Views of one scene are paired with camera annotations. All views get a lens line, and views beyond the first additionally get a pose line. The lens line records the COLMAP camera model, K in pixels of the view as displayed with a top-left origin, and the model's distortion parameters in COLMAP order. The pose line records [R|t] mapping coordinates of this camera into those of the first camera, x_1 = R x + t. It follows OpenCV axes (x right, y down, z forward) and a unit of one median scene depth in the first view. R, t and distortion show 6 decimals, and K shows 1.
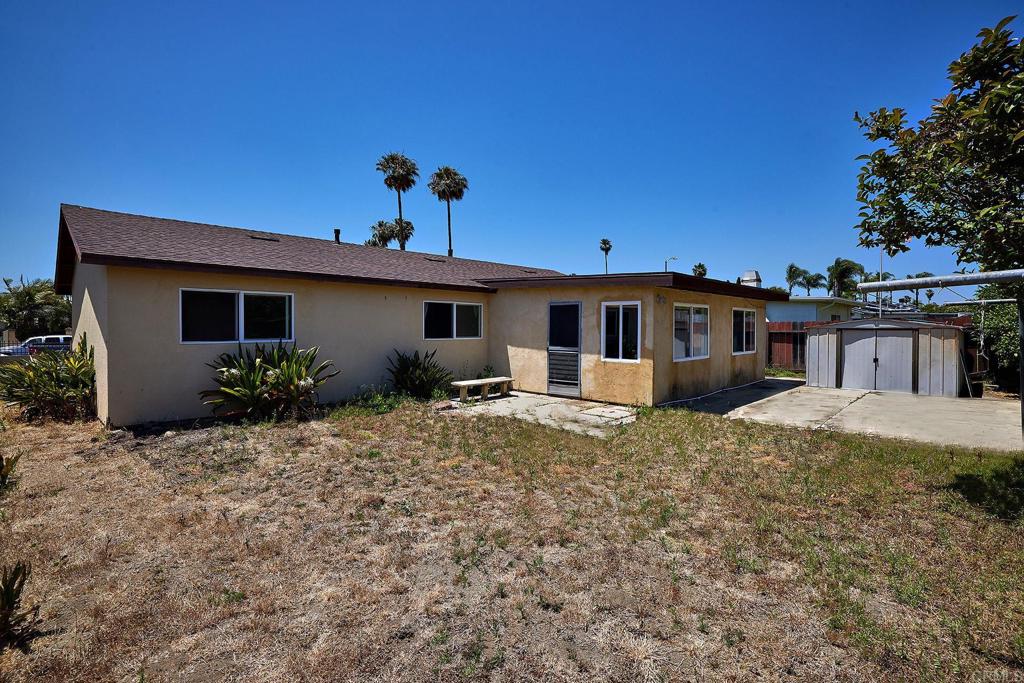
lens RADIAL K [[486.9, 0, 515.7], [0, 486.9, 338.2], [0, 0, 1]] dist [0.004528, 0.000151]
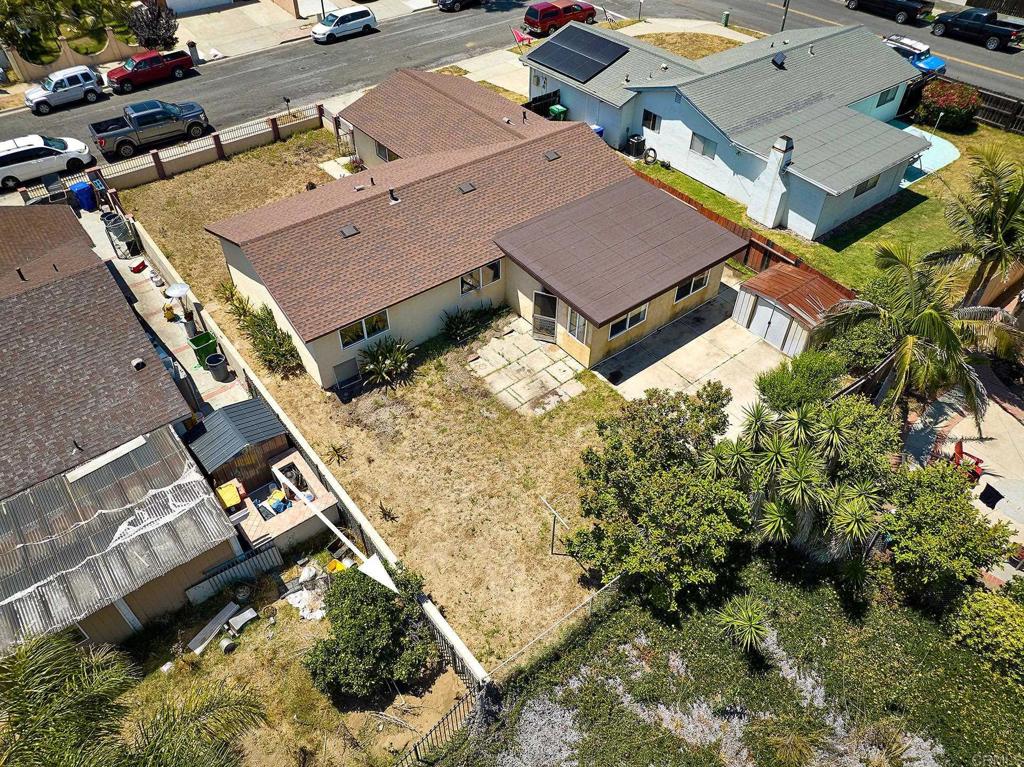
lens RADIAL K [[722.0, 0, 508.0], [0, 722.0, 390.7], [0, 0, 1]] dist [-0.040089, 0.005731]
pose [[0.989610, 0.106452, -0.096648, 0.198135], [-0.009426, 0.718778, 0.695176, -1.273433], [0.143471, -0.687041, 0.712313, -0.758952]]
